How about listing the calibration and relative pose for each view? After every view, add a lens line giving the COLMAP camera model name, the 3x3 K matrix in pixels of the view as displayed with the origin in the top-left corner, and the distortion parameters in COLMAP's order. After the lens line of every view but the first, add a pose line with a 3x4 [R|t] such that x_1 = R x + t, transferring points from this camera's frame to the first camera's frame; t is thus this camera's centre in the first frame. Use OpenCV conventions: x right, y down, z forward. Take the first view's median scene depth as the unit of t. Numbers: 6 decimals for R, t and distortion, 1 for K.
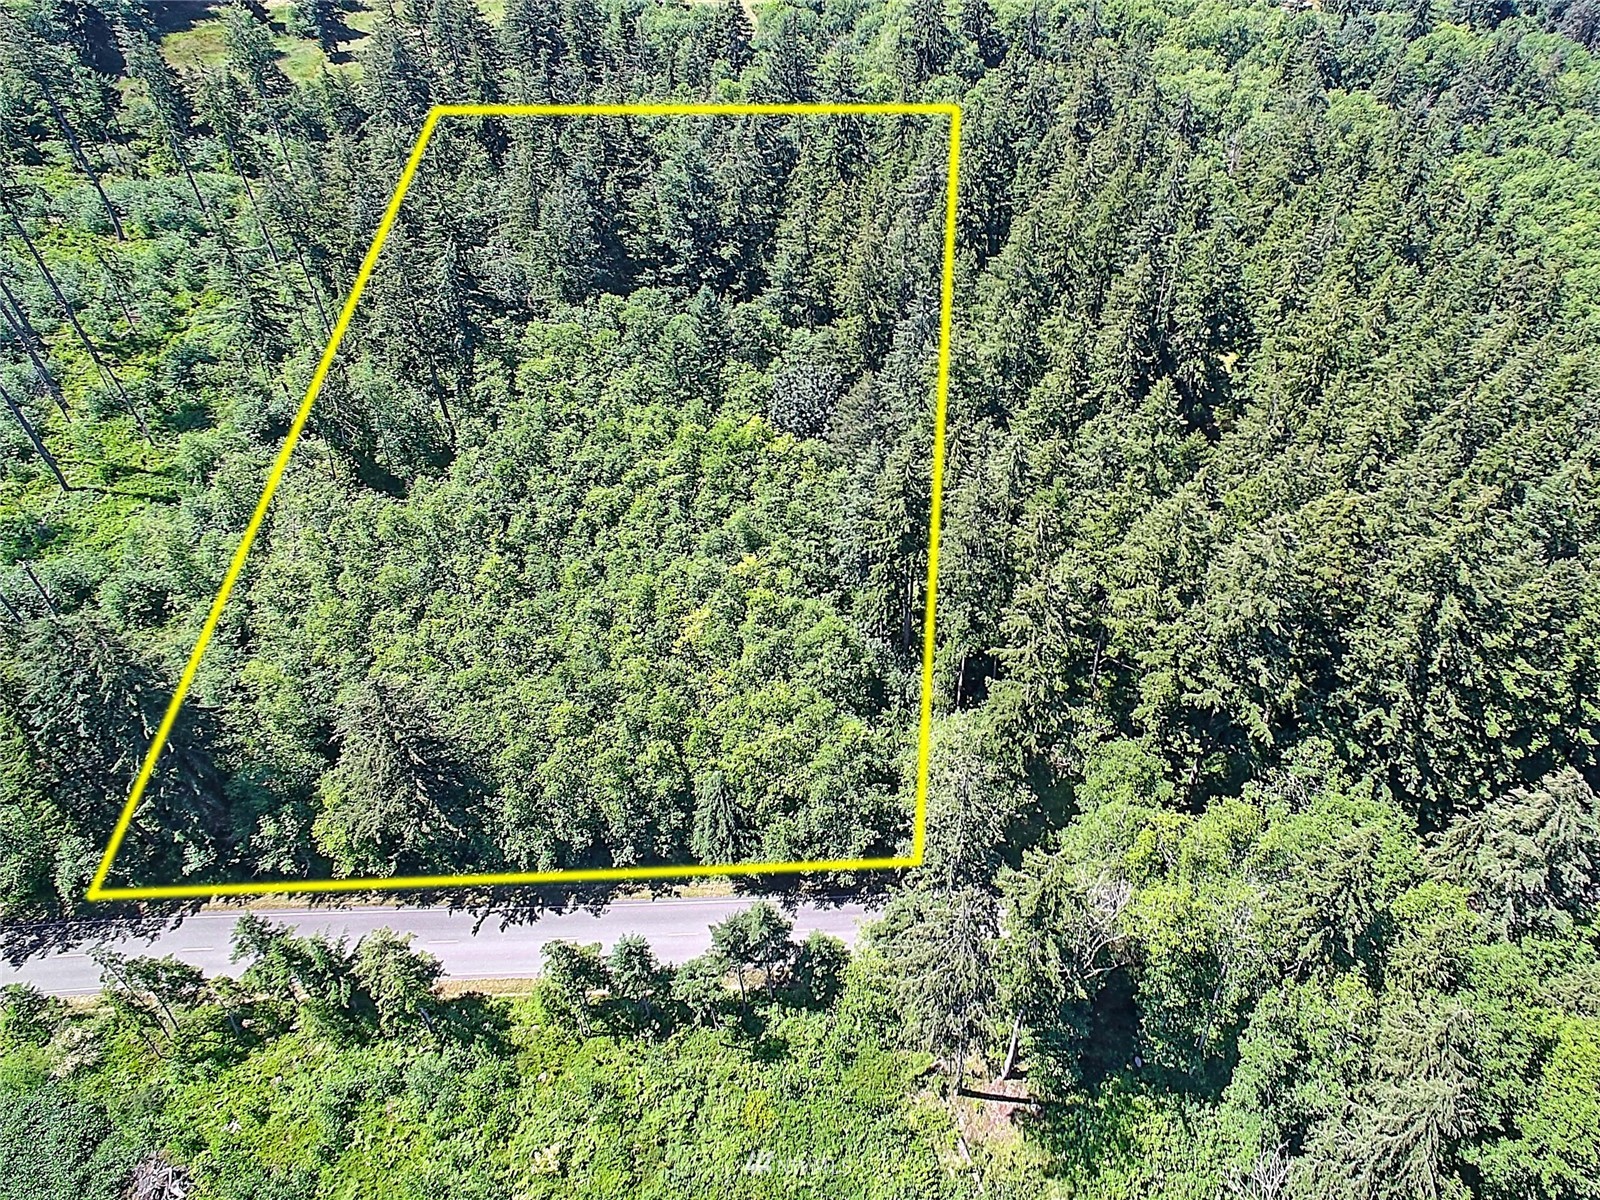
lens RADIAL K [[1739.7, 0, 801.3], [0, 1739.7, 636.1], [0, 0, 1]] dist [-0.061723, -0.019279]
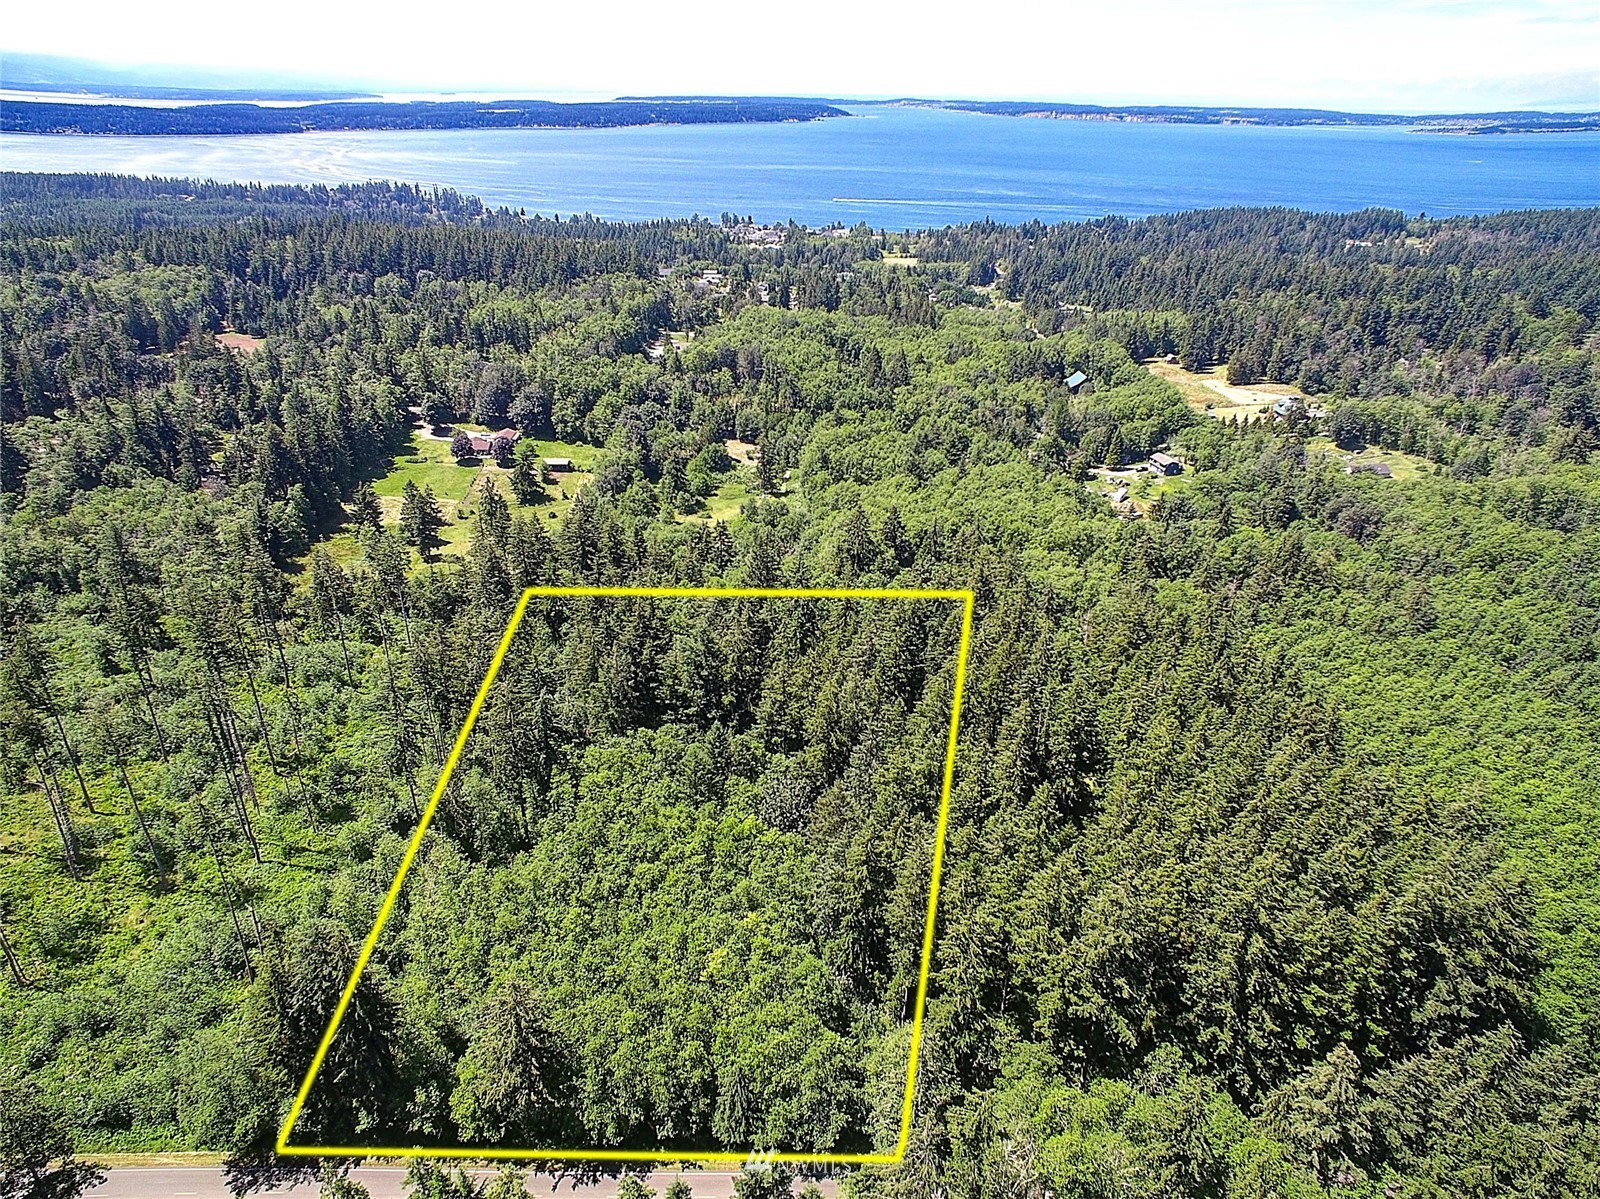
lens RADIAL K [[1447.5, 0, 800.0], [0, 1447.5, 599.5], [0, 0, 1]] dist [-0.154908, 0.206084]
pose [[0.999251, 0.000273, 0.038700, -0.032621], [0.010889, 0.957594, -0.287914, 0.040249], [-0.037138, 0.288120, 0.956874, -0.147739]]
